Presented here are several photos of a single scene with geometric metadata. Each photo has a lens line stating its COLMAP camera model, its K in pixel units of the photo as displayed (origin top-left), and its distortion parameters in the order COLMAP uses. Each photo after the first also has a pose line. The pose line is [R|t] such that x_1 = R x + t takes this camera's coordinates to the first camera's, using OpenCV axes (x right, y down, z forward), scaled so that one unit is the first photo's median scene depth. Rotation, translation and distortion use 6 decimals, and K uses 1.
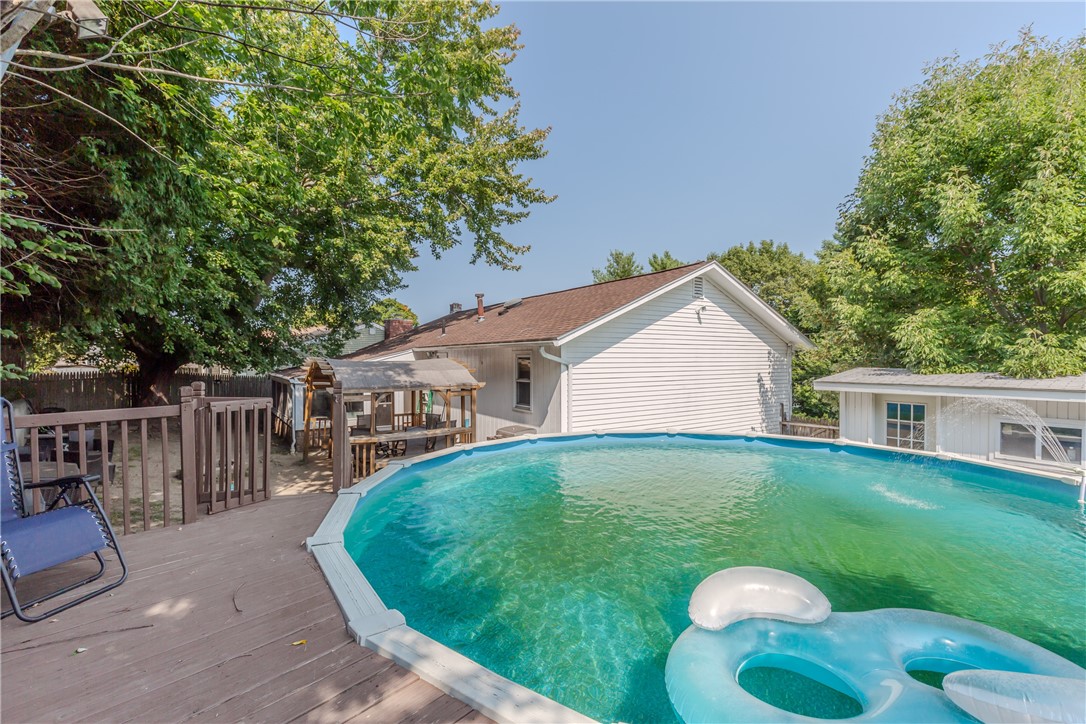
lens RADIAL K [[484.9, 0, 543.2], [0, 484.9, 361.7], [0, 0, 1]] dist [0.000663, 0.000483]
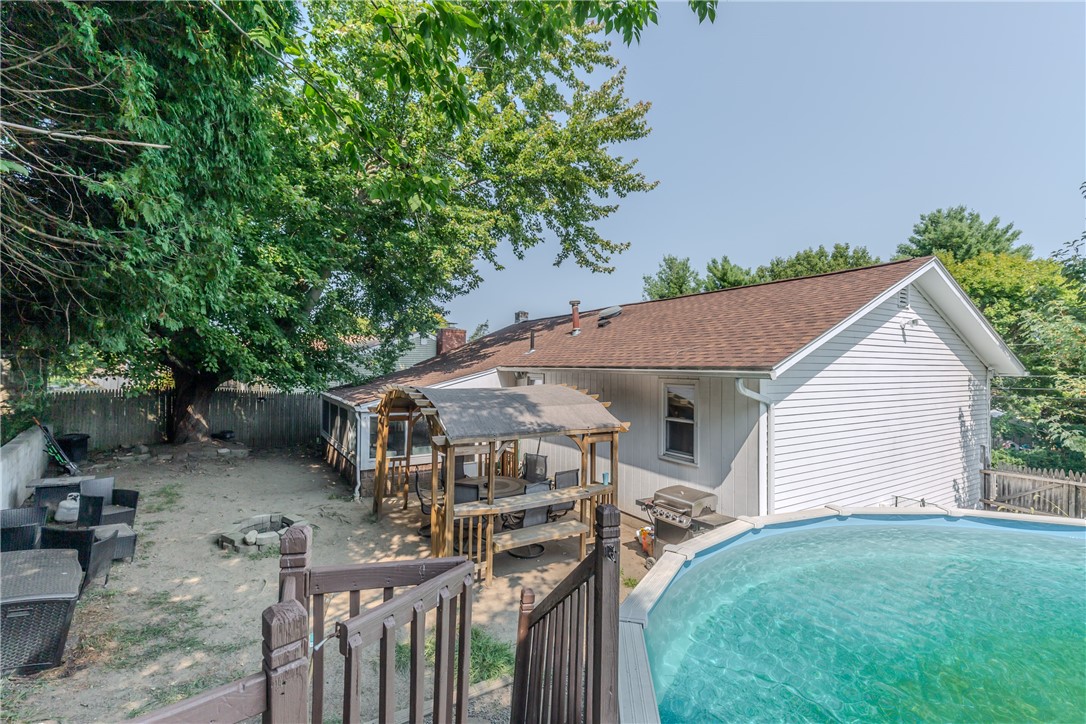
lens RADIAL K [[484.9, 0, 543.8], [0, 484.9, 363.7], [0, 0, 1]] dist [0.000663, 0.000483]
pose [[0.998692, 0.011047, -0.049924, -0.161570], [-0.011536, 0.999888, -0.009528, -0.027971], [0.049813, 0.010092, 0.998708, 0.202452]]
